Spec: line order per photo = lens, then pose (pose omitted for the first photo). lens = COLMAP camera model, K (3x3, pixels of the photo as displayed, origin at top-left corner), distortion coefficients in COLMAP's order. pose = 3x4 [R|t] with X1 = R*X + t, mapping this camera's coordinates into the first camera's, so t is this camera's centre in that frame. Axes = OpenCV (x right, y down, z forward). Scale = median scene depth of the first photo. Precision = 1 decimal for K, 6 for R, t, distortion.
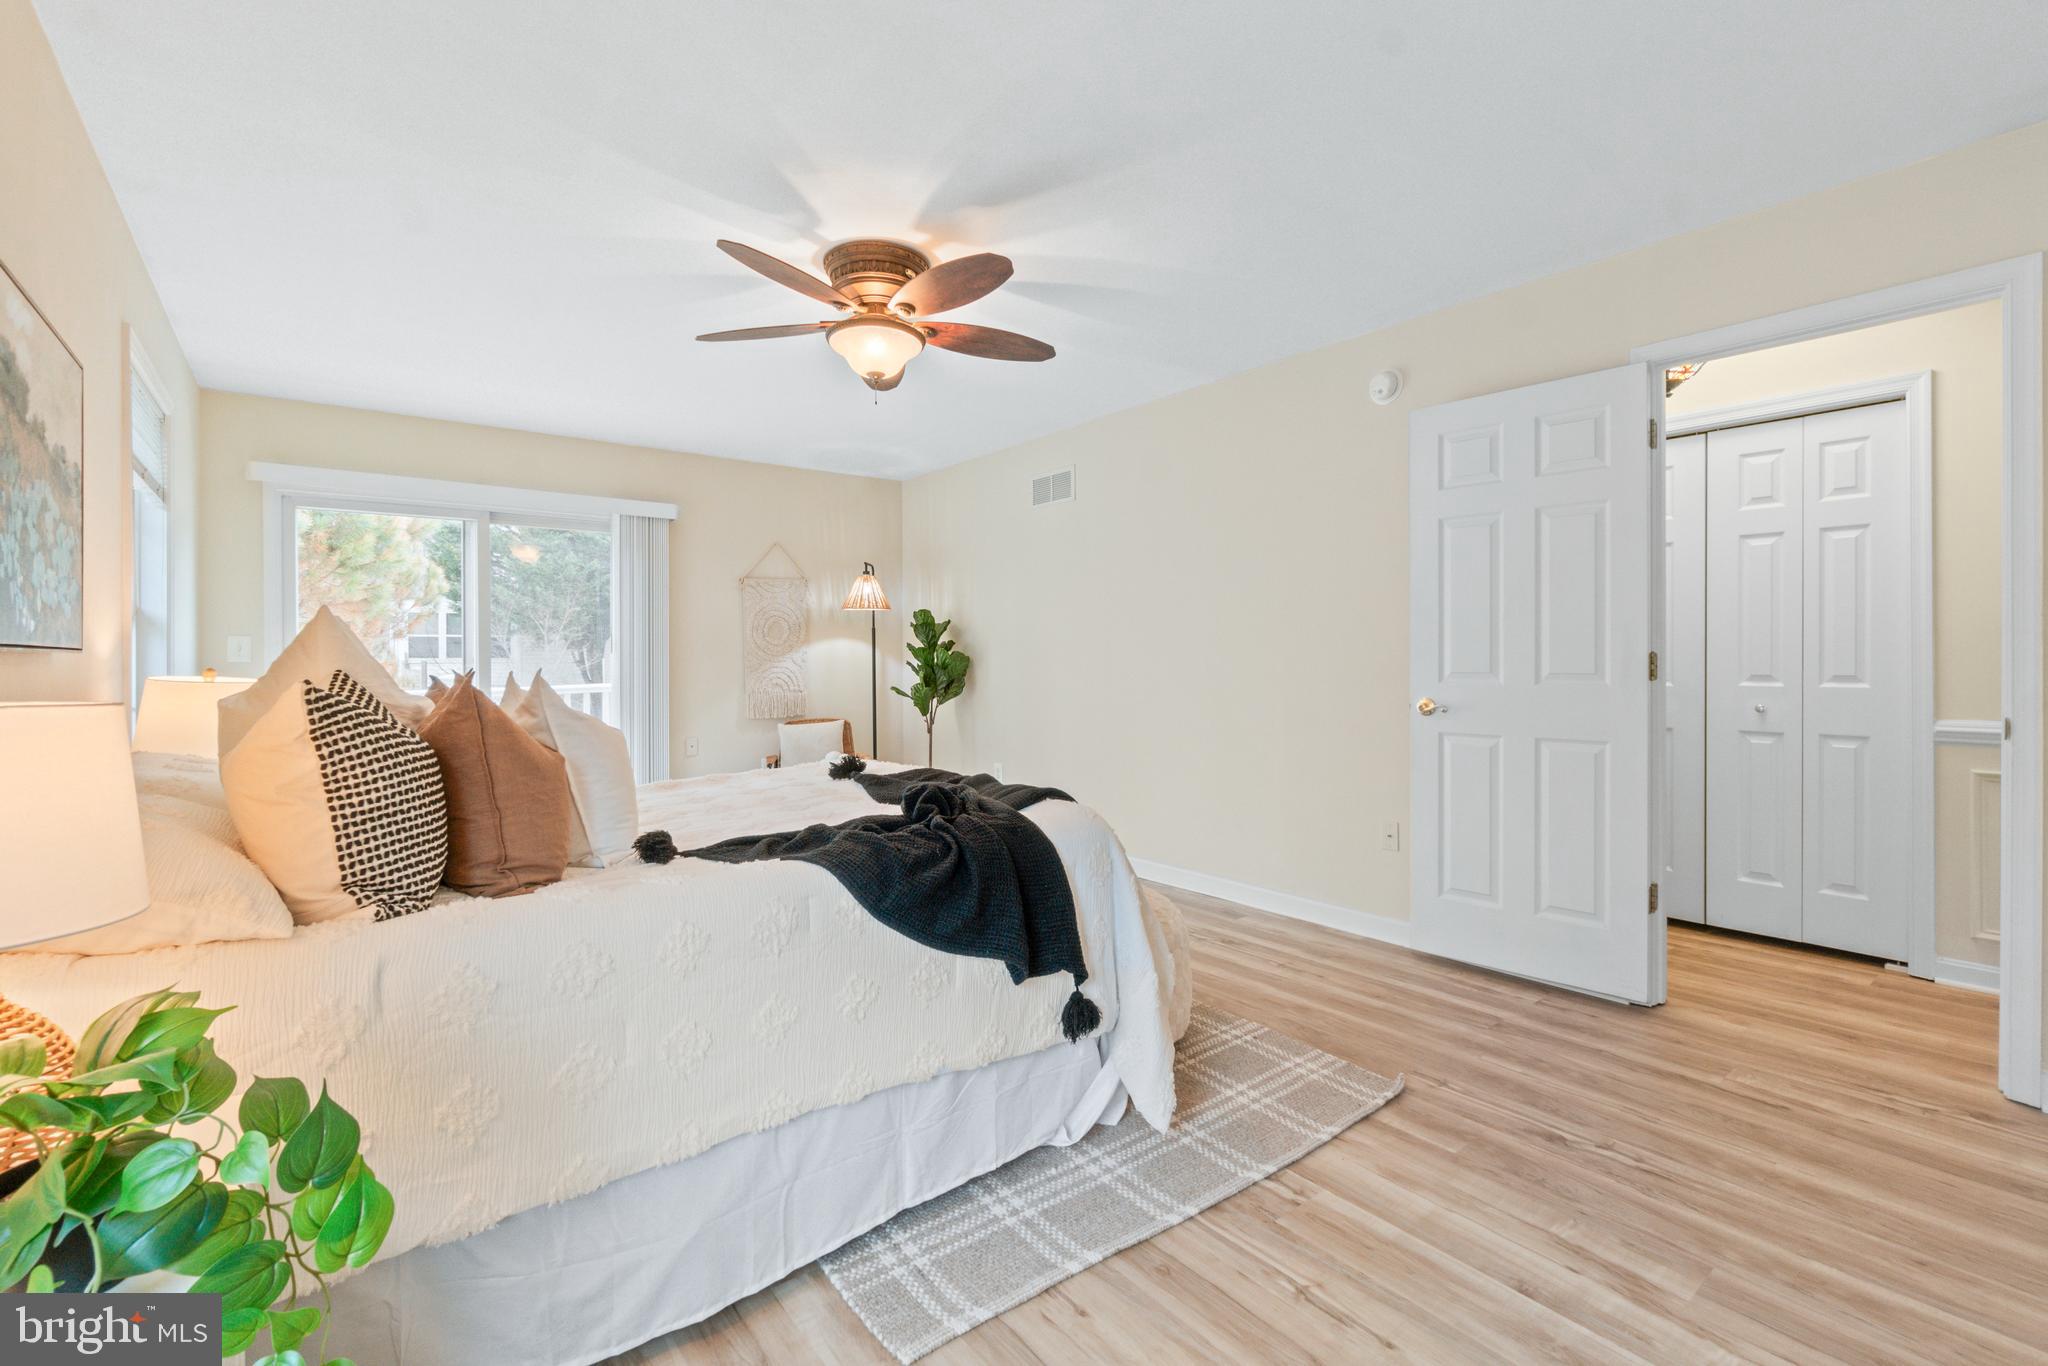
lens RADIAL K [[902.4, 0, 1043.6], [0, 902.4, 678.2], [0, 0, 1]] dist [-0.001465, -0.001280]
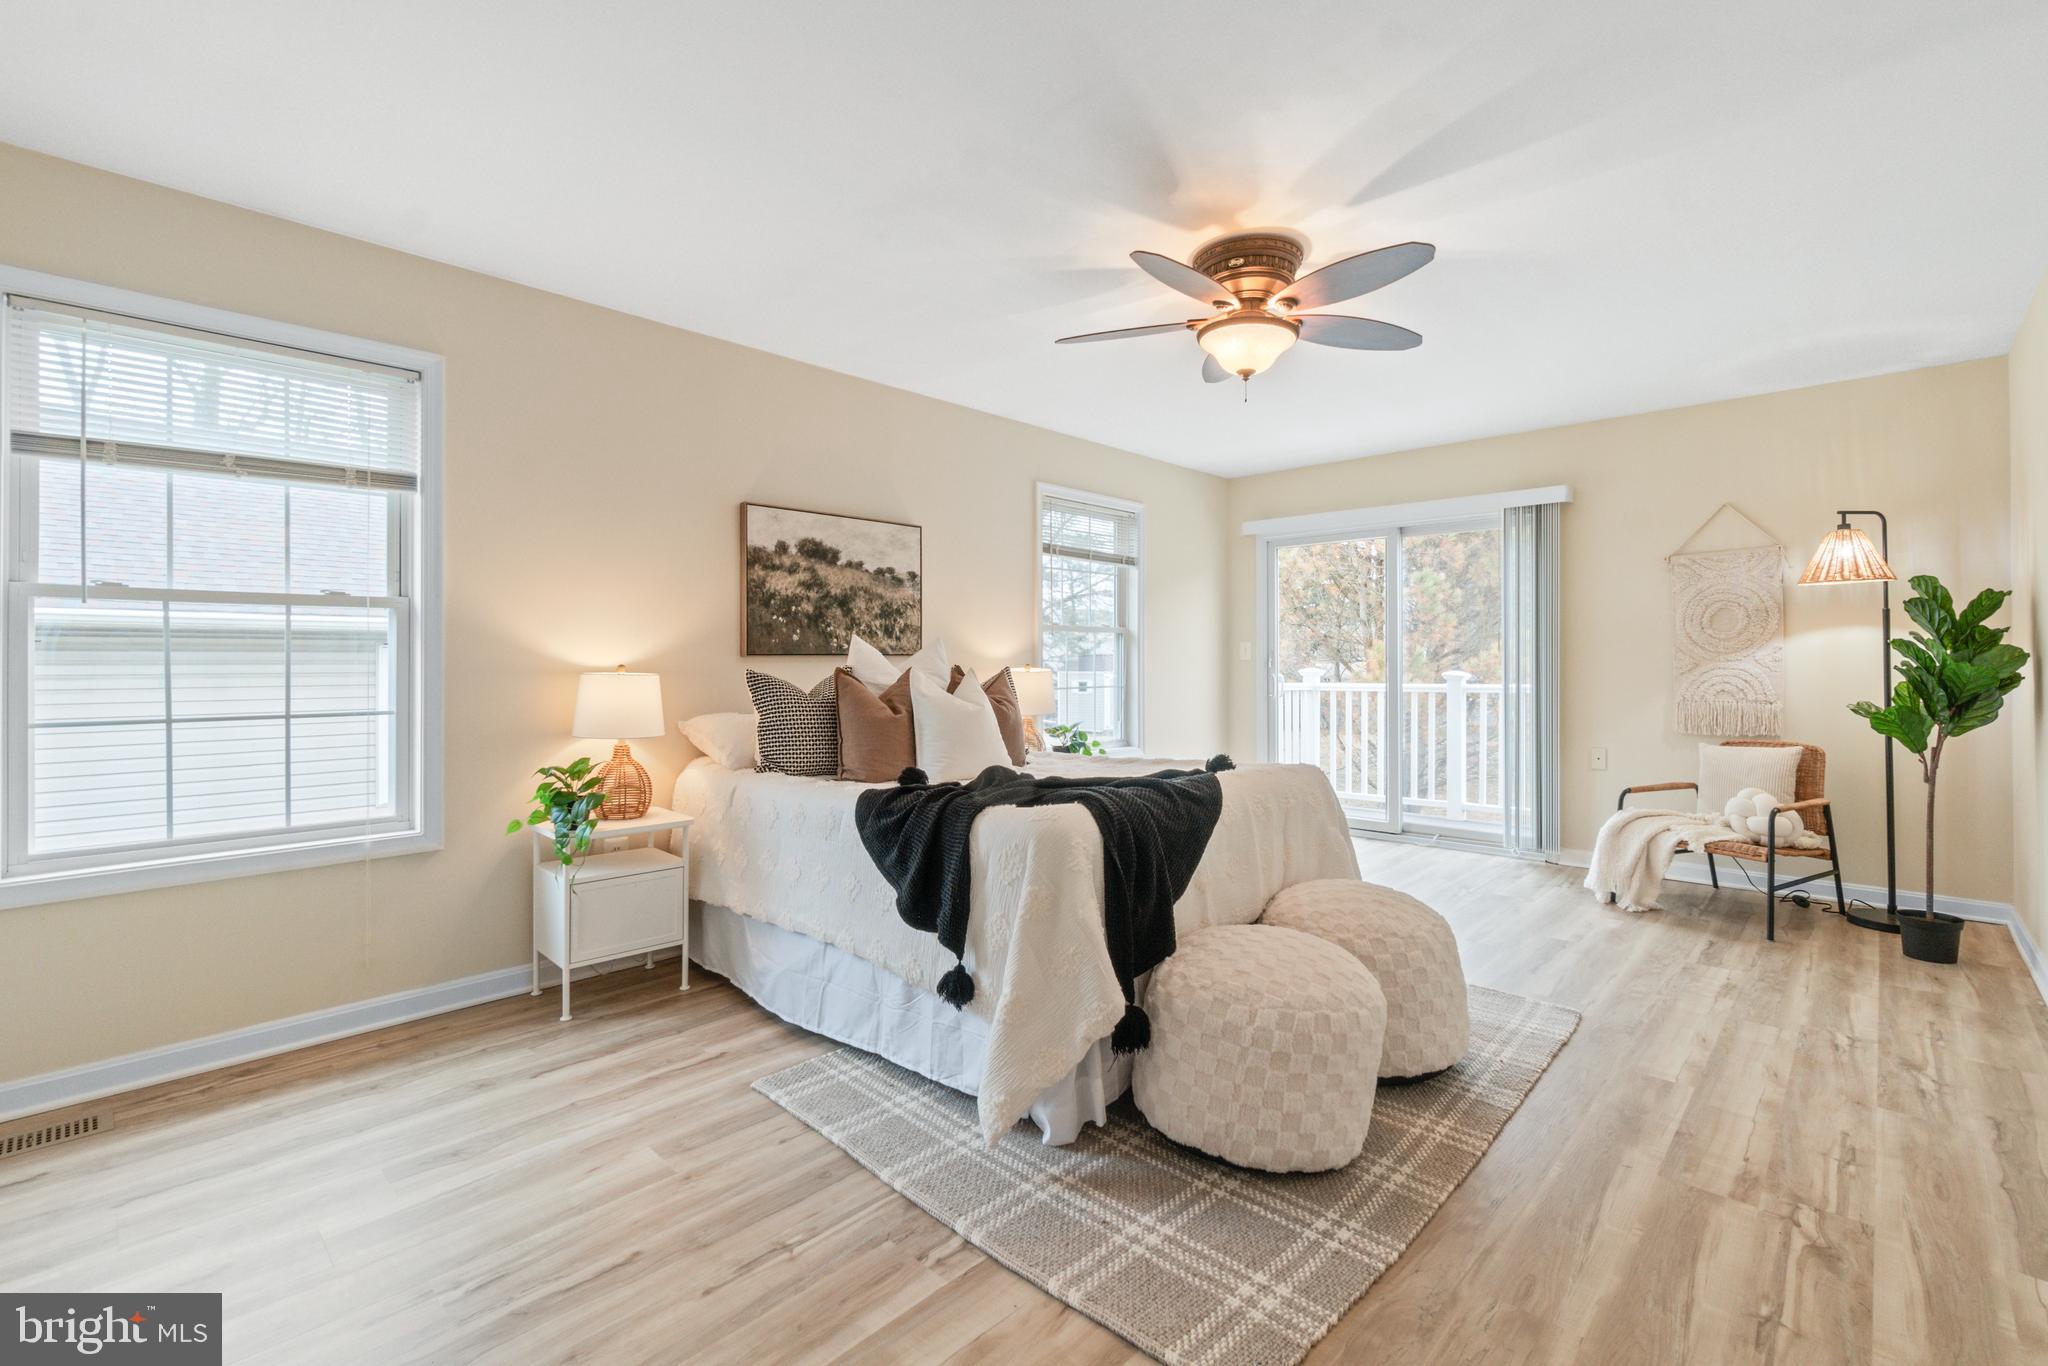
lens RADIAL K [[902.4, 0, 994.9], [0, 902.4, 679.0], [0, 0, 1]] dist [-0.001465, -0.001280]
pose [[0.114484, 0.025561, -0.993096, 1.049659], [-0.019338, 0.999537, 0.023497, -0.026031], [0.993237, 0.016515, 0.114925, 0.850218]]
